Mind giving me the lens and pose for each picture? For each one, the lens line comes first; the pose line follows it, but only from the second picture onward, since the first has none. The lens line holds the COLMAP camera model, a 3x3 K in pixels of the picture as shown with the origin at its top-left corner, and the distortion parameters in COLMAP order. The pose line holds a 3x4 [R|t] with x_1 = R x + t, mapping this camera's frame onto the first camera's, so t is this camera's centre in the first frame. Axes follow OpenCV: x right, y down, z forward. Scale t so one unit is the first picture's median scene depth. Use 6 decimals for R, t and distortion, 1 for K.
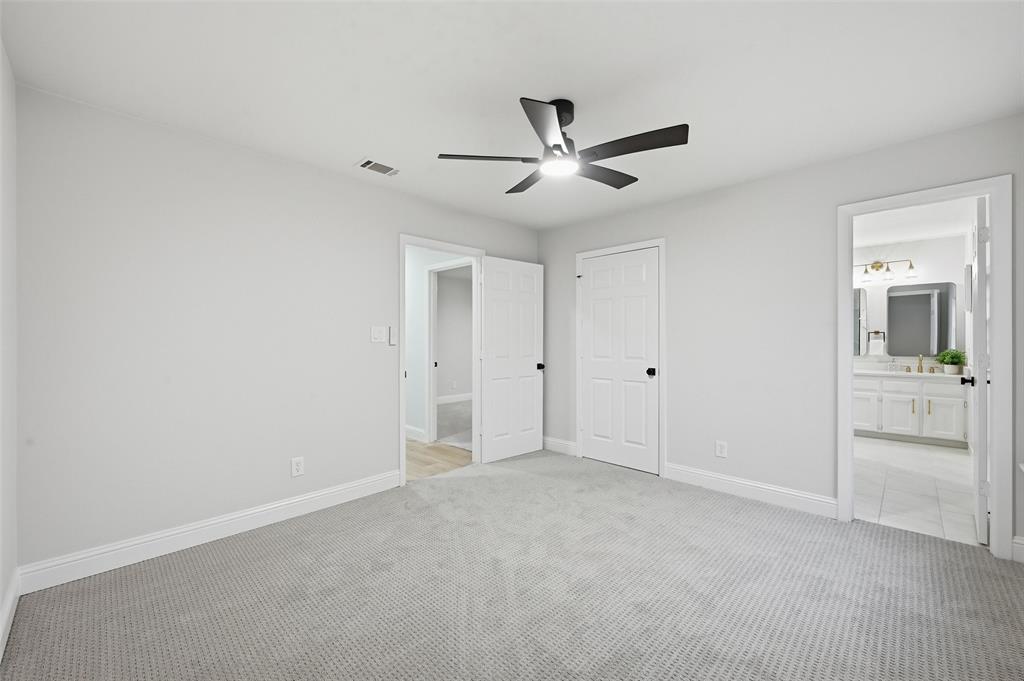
lens RADIAL K [[409.1, 0, 512.9], [0, 409.1, 342.4], [0, 0, 1]] dist [0.000766, 0.000685]
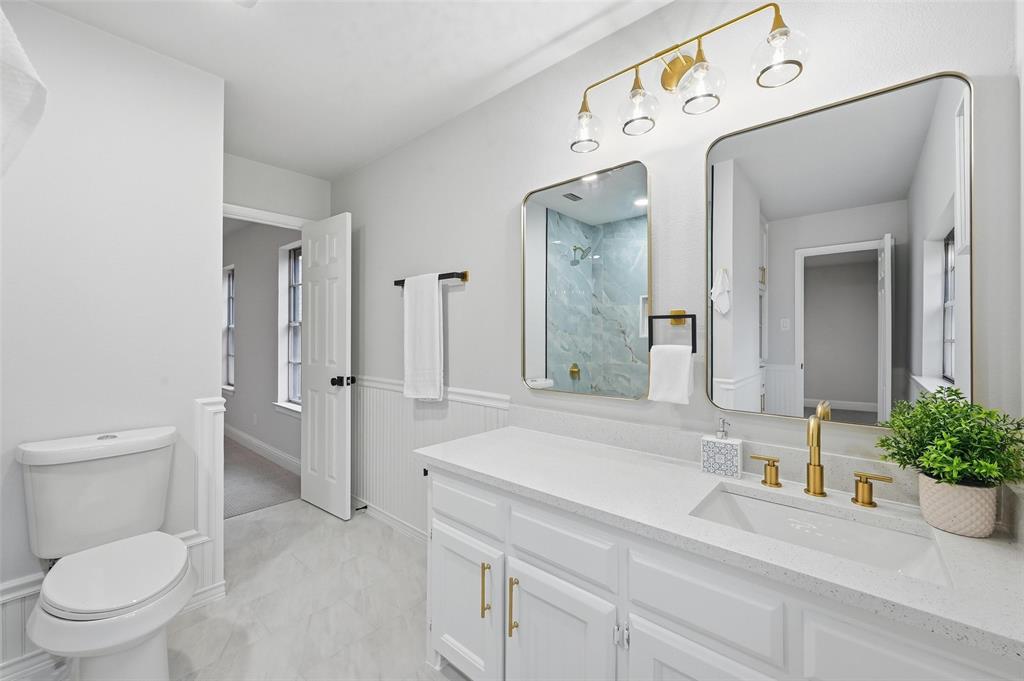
lens RADIAL K [[409.1, 0, 511.2], [0, 409.1, 338.4], [0, 0, 1]] dist [0.000766, 0.000685]
pose [[0.998499, 0.001112, 0.054752, 0.808901], [-0.000936, 0.999994, -0.003234, -0.009778], [-0.054755, 0.003178, 0.998495, 0.779111]]
